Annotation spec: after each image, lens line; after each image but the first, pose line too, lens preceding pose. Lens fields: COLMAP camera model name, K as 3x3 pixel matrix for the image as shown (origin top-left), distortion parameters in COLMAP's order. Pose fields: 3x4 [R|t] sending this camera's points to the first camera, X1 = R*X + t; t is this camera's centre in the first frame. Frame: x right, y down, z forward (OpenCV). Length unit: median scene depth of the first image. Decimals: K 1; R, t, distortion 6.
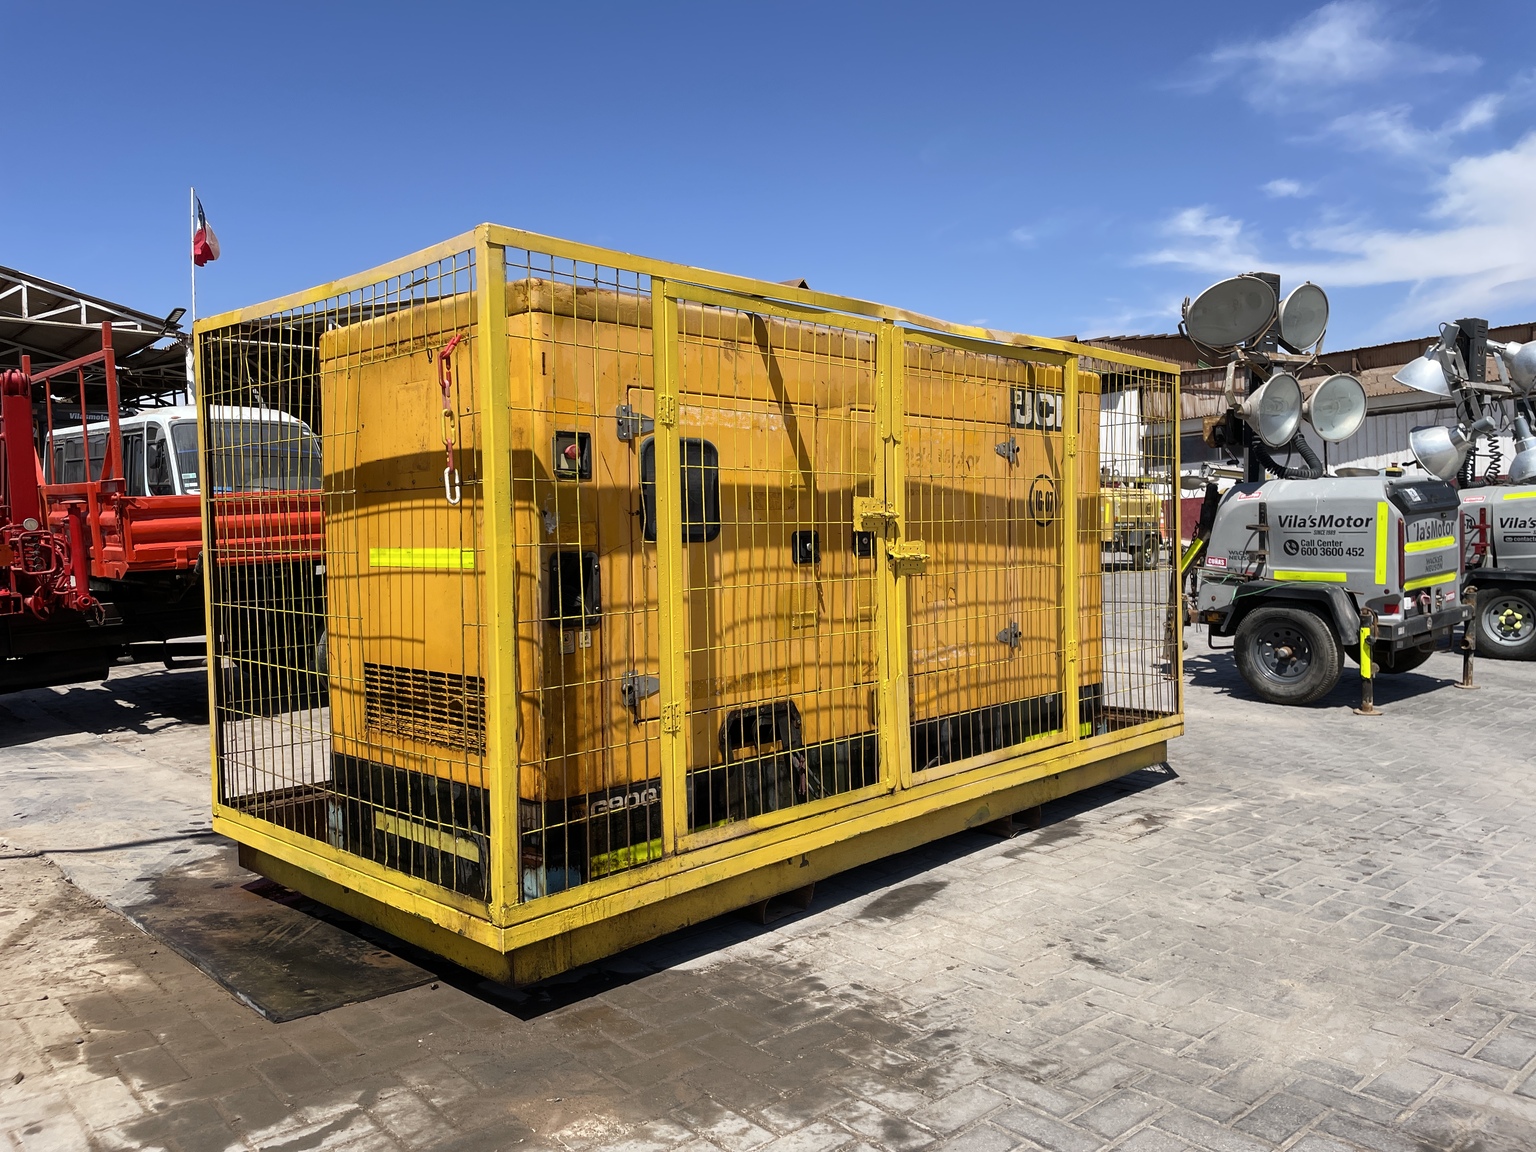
lens RADIAL K [[1200.5, 0, 768.0], [0, 1200.5, 576.0], [0, 0, 1]] dist [0.052586, -0.078312]
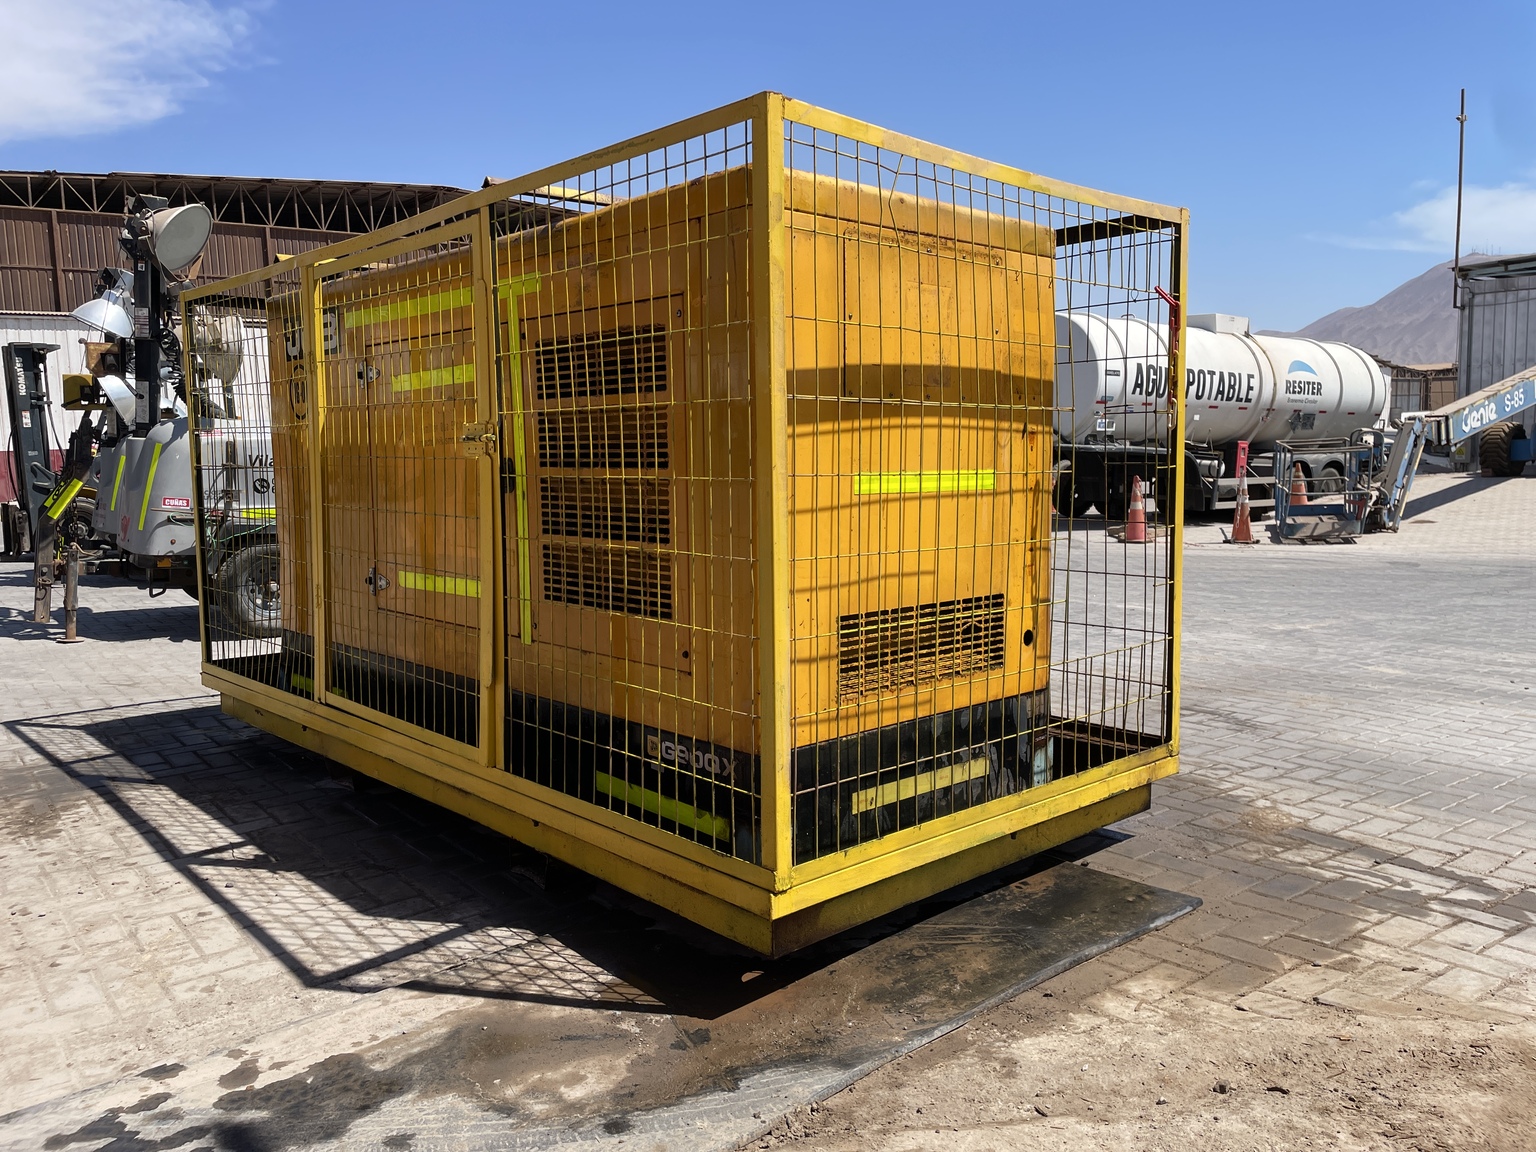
lens RADIAL K [[1200.5, 0, 768.0], [0, 1200.5, 576.0], [0, 0, 1]] dist [0.052586, -0.078312]
pose [[0.033015, -0.082876, 0.996013, -1.210098], [0.045034, 0.995667, 0.081355, -0.023163], [-0.998440, 0.042168, 0.036604, 1.097439]]
